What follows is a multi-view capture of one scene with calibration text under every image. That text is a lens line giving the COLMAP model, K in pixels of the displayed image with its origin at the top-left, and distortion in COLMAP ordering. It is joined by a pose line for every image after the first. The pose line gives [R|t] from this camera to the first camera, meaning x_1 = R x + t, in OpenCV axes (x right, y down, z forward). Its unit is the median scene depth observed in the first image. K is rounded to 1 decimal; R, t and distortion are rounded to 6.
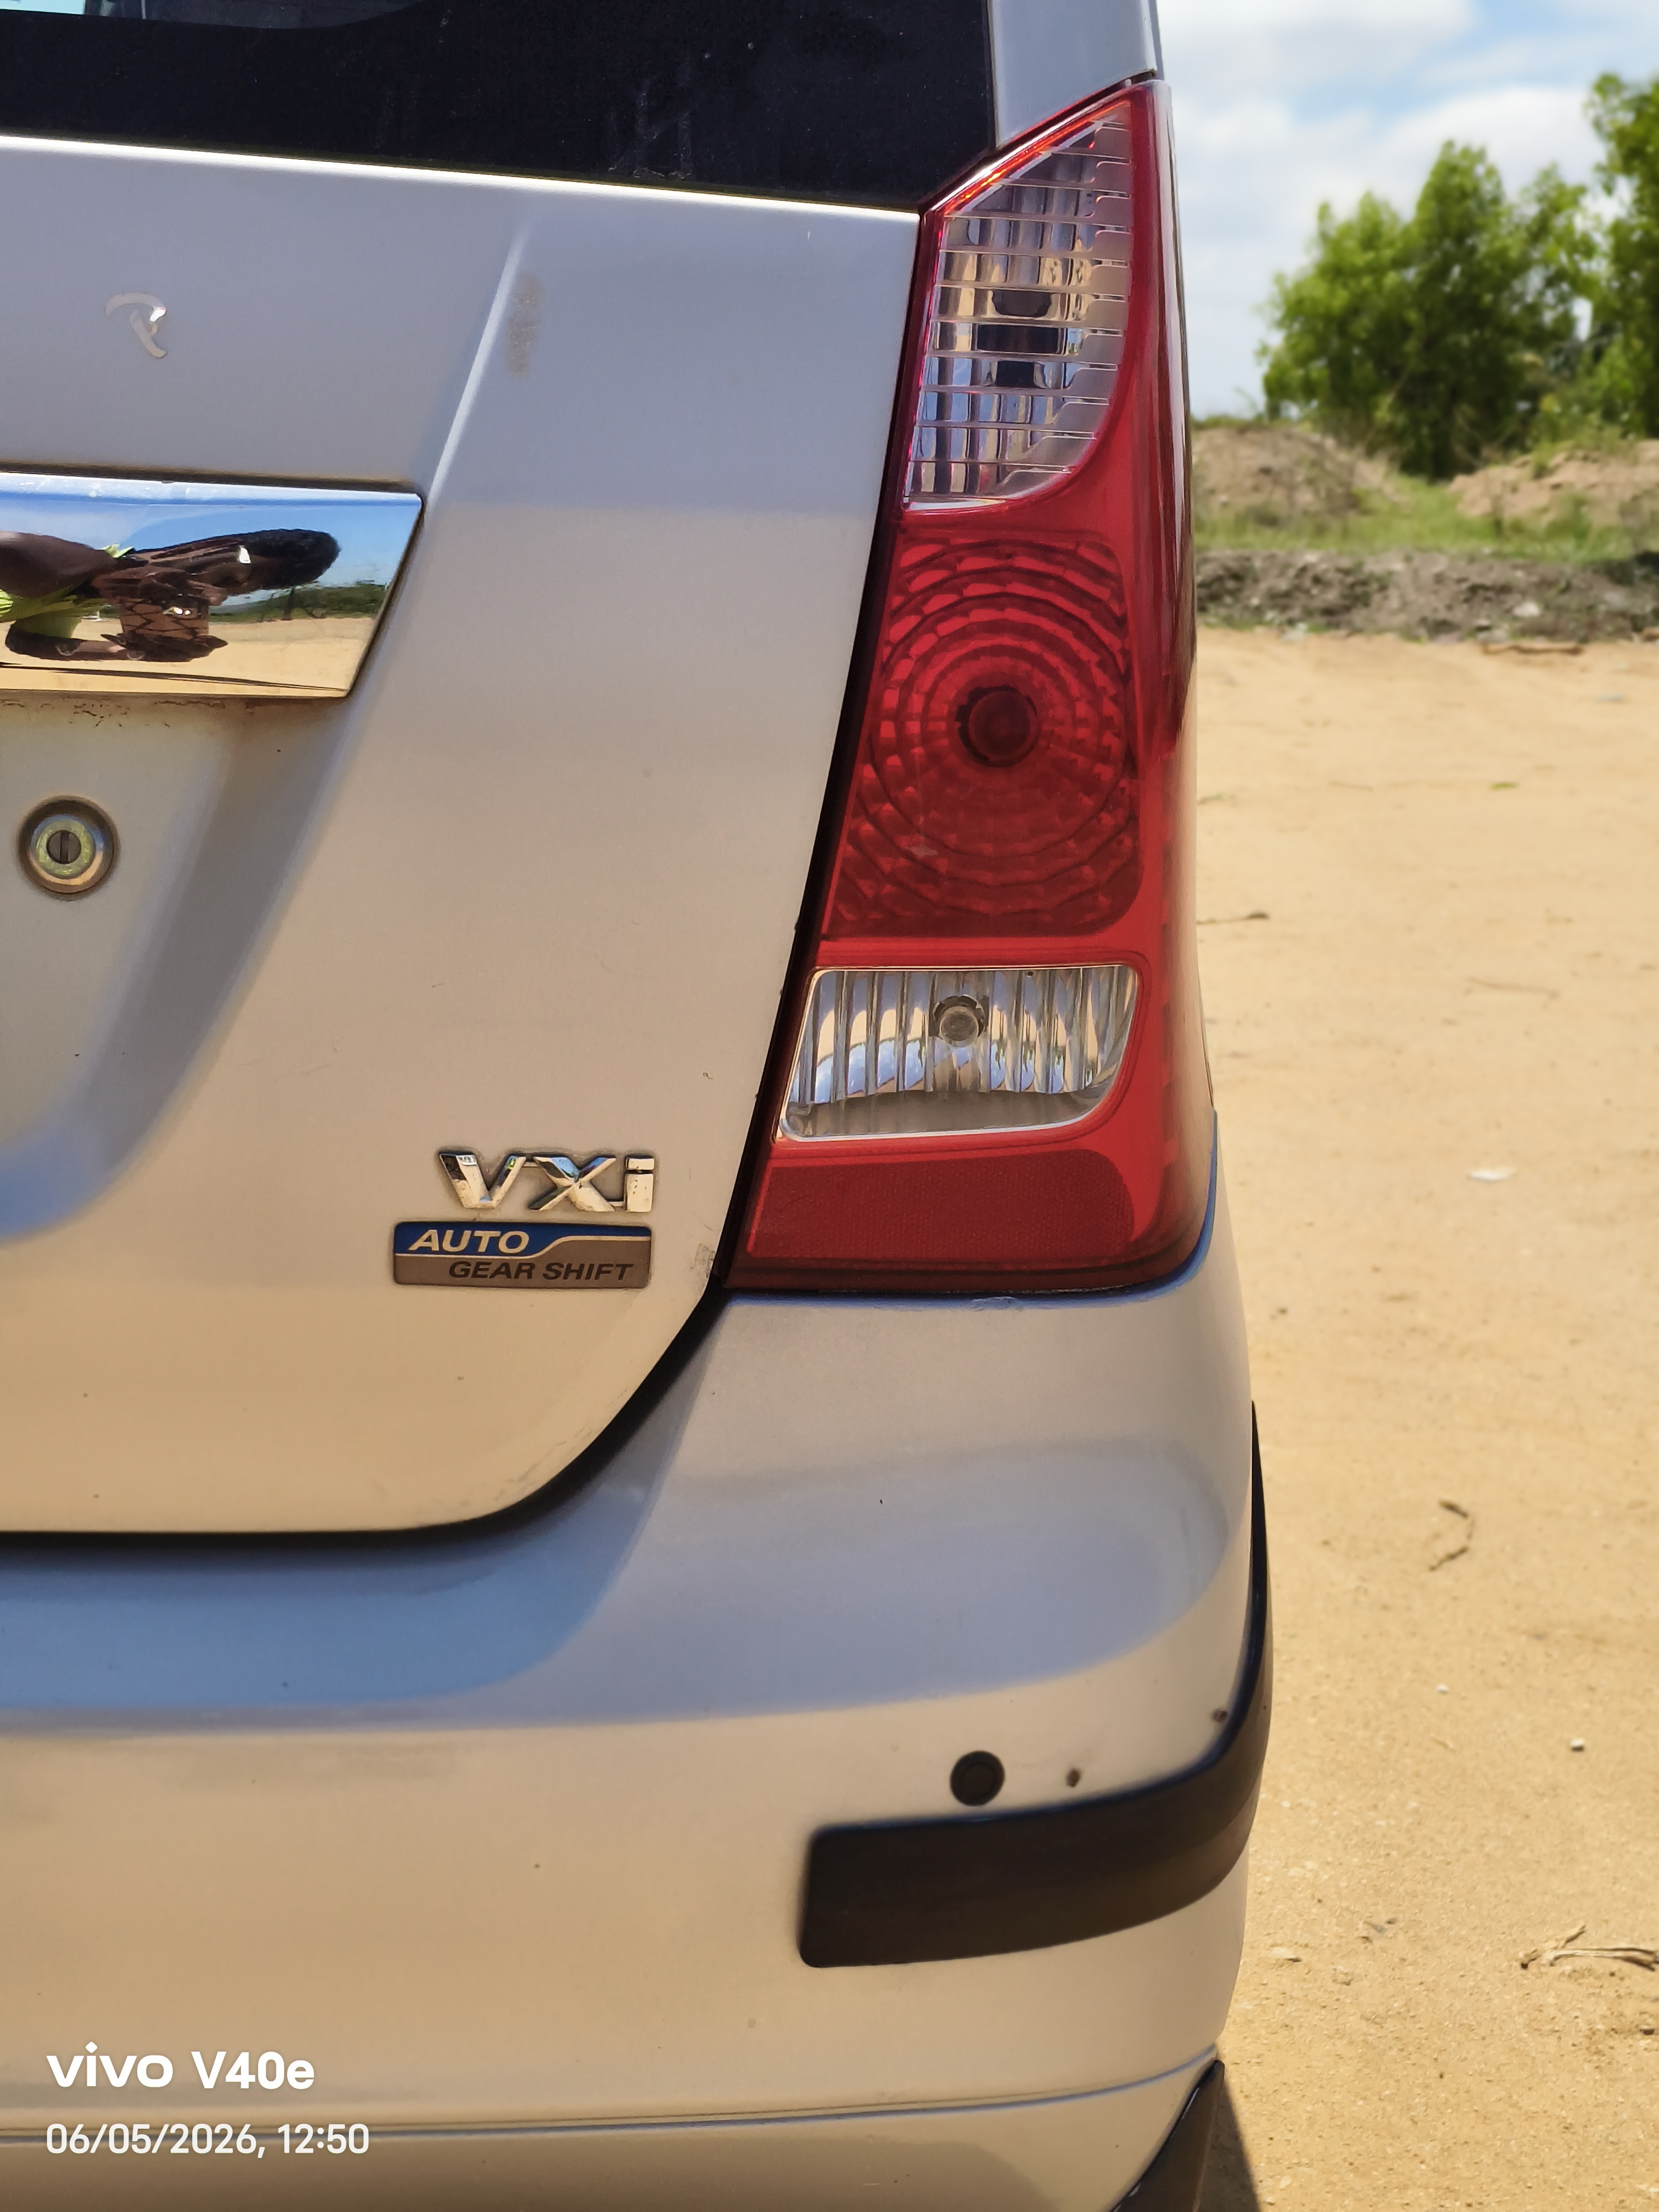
lens RADIAL K [[3364.5, 0, 829.5], [0, 3364.5, 1106.0], [0, 0, 1]] dist [0.143734, -0.042465]
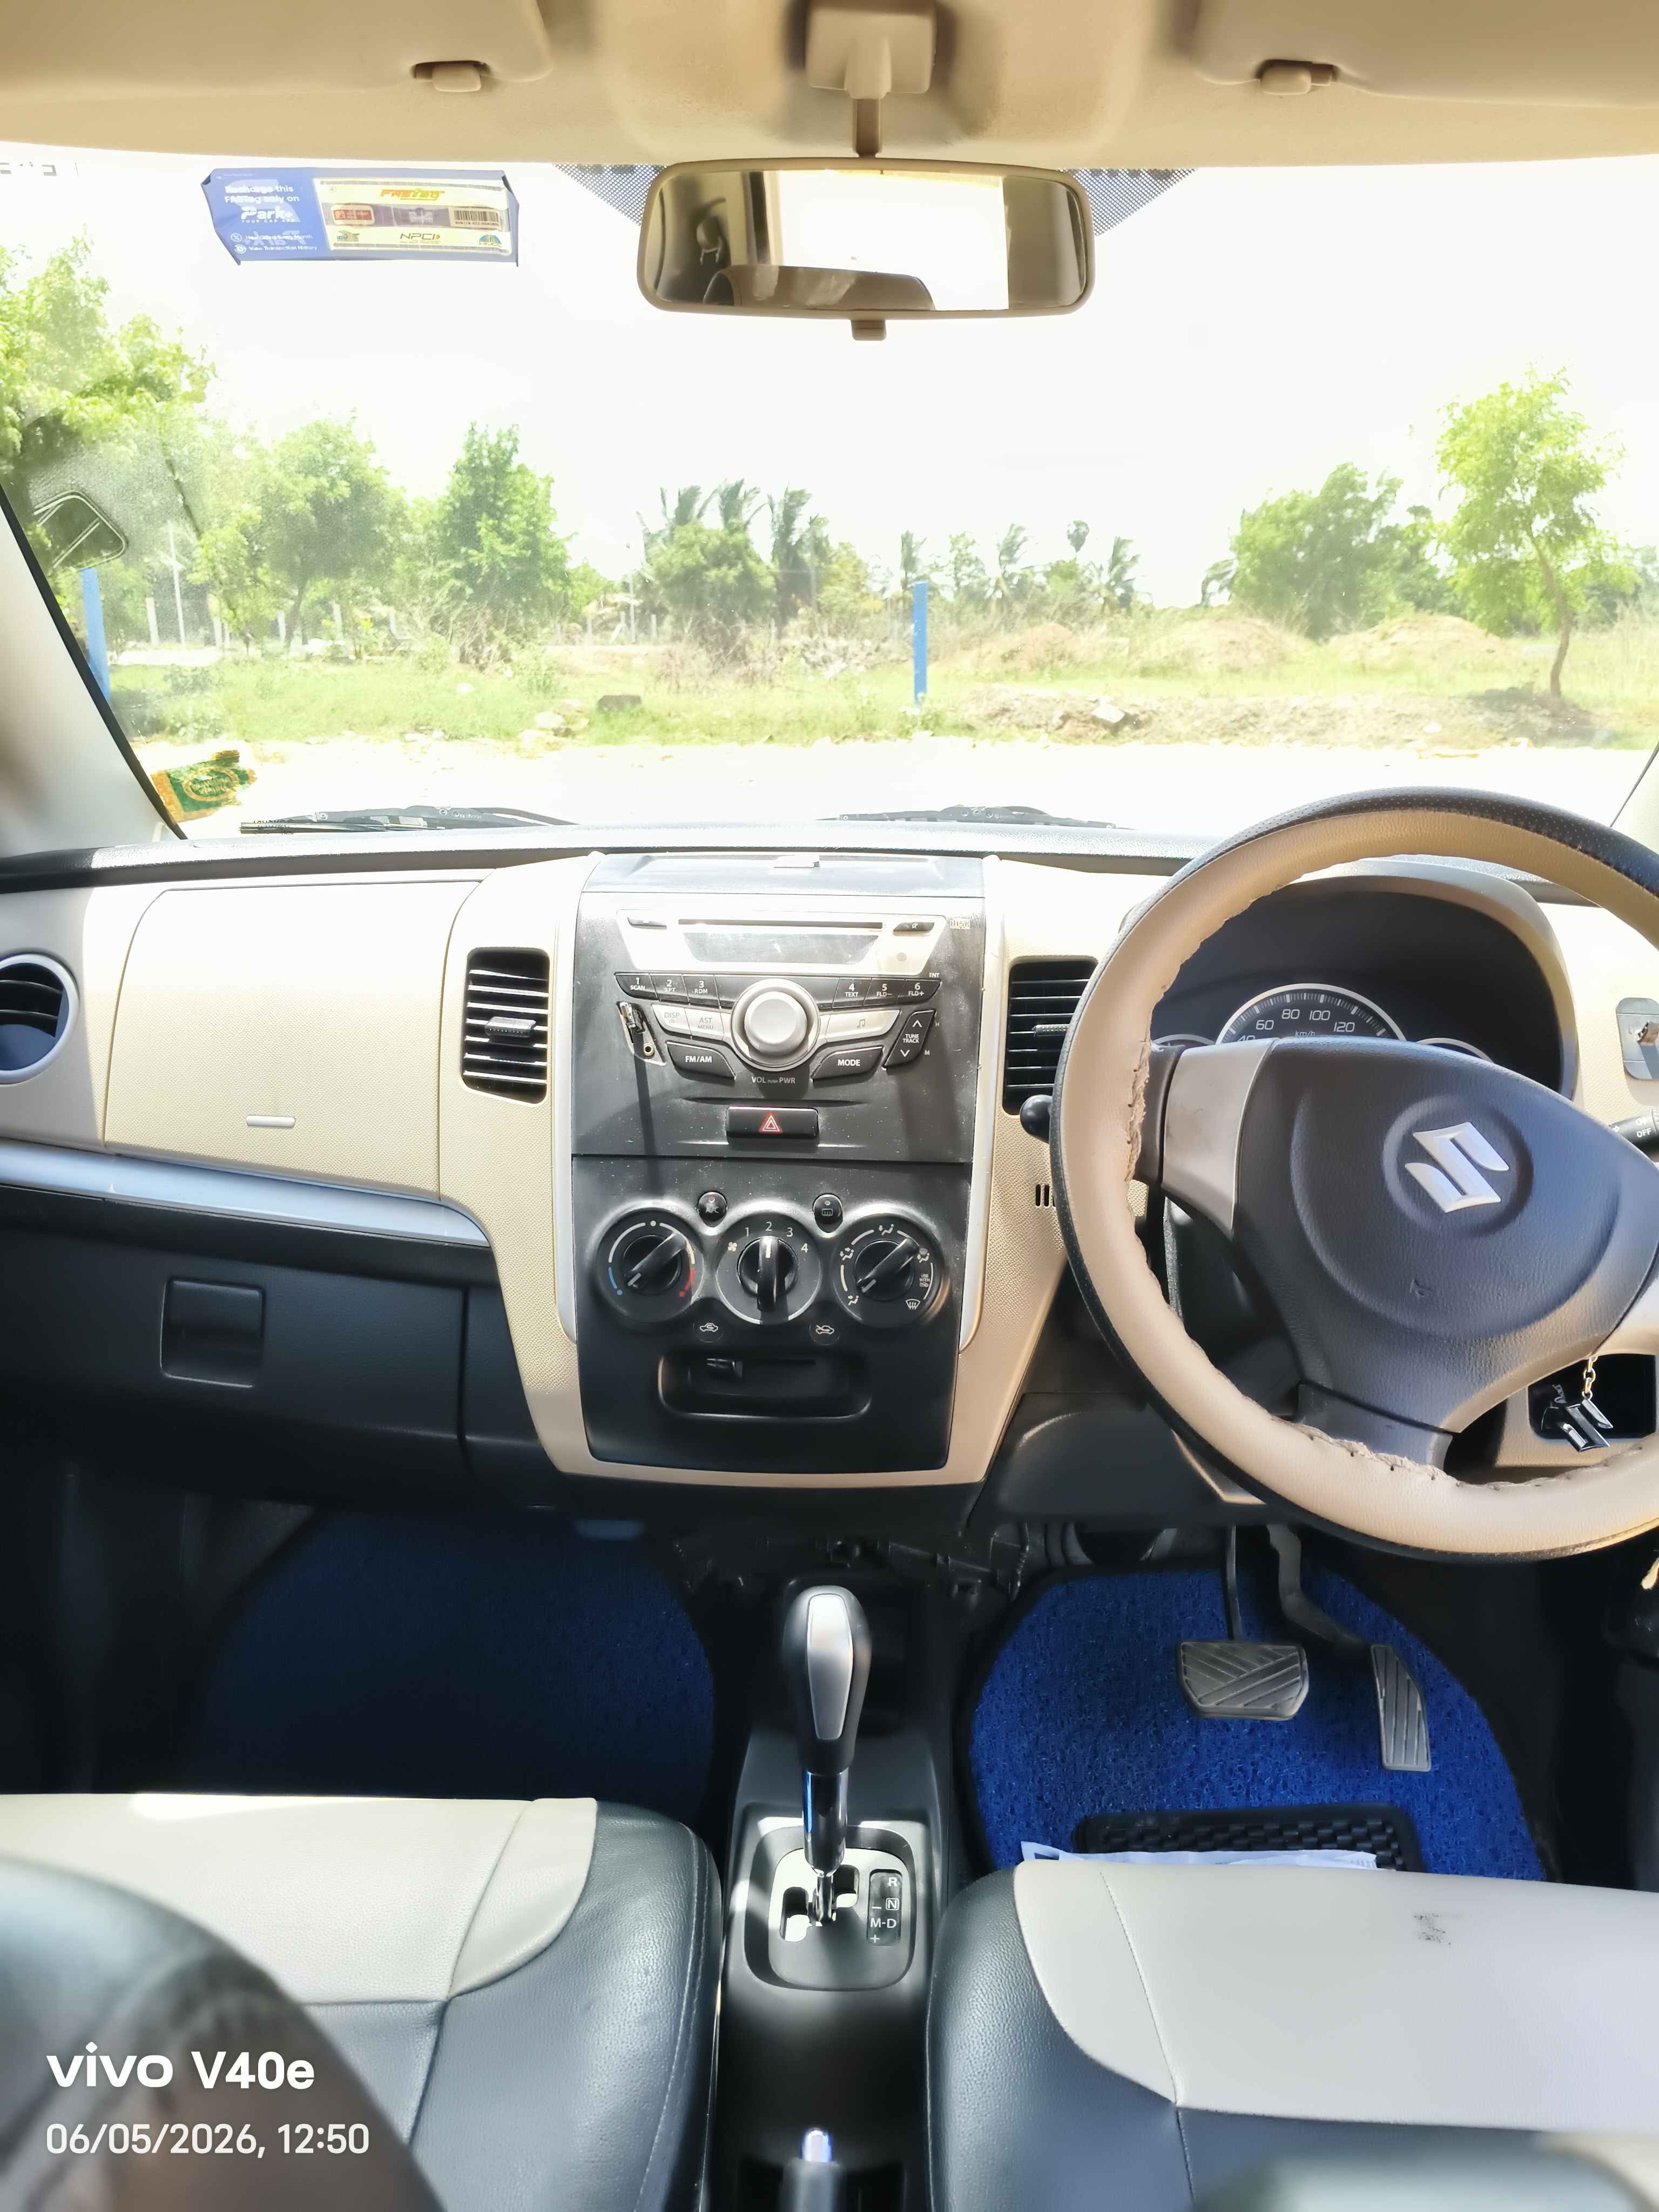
lens RADIAL K [[1714.9, 0, 829.5], [0, 1714.9, 1106.0], [0, 0, 1]] dist [0.051651, -0.000944]
pose [[0.995886, -0.021101, -0.088127, -0.031051], [0.027518, 0.997007, 0.072244, -0.041346], [0.086339, -0.074371, 0.993486, 0.148620]]
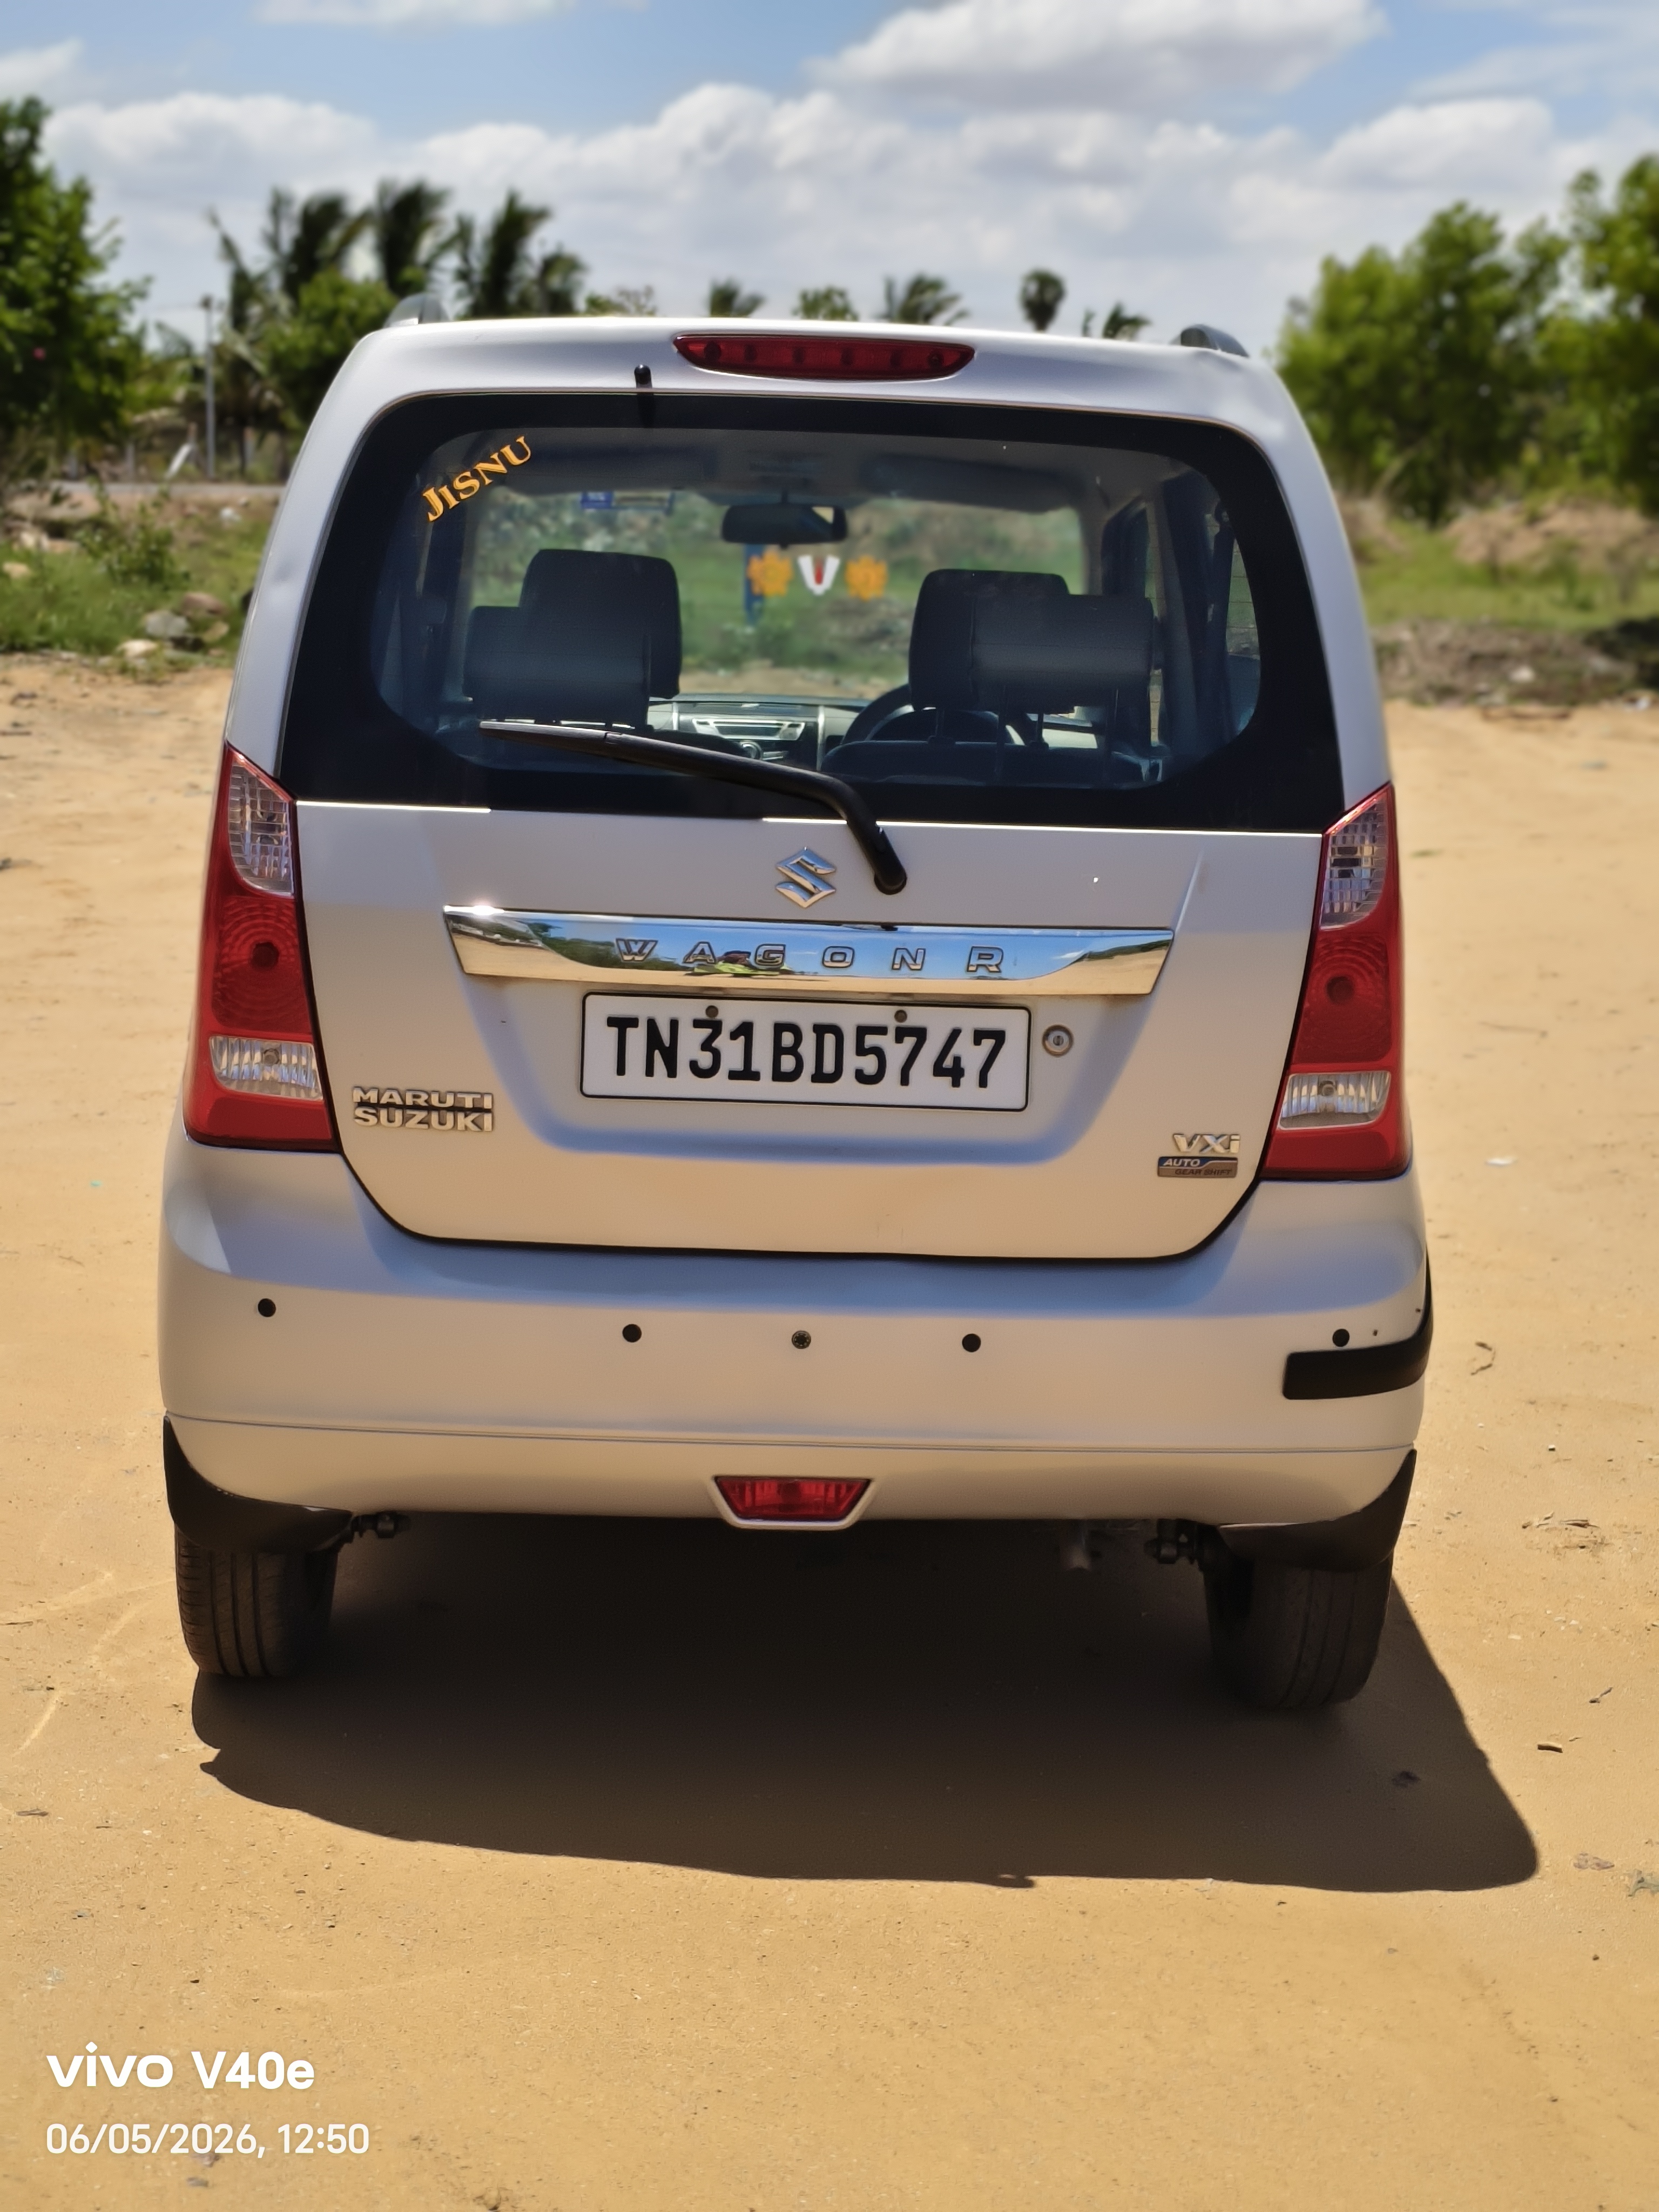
lens RADIAL K [[3301.2, 0, 824.6], [0, 3301.2, 1142.3], [0, 0, 1]] dist [0.147209, -0.097199]
pose [[0.999903, -0.012812, -0.005477, -0.031355], [0.012841, 0.999903, 0.005366, 0.000019], [0.005407, -0.005436, 0.999971, -0.154668]]
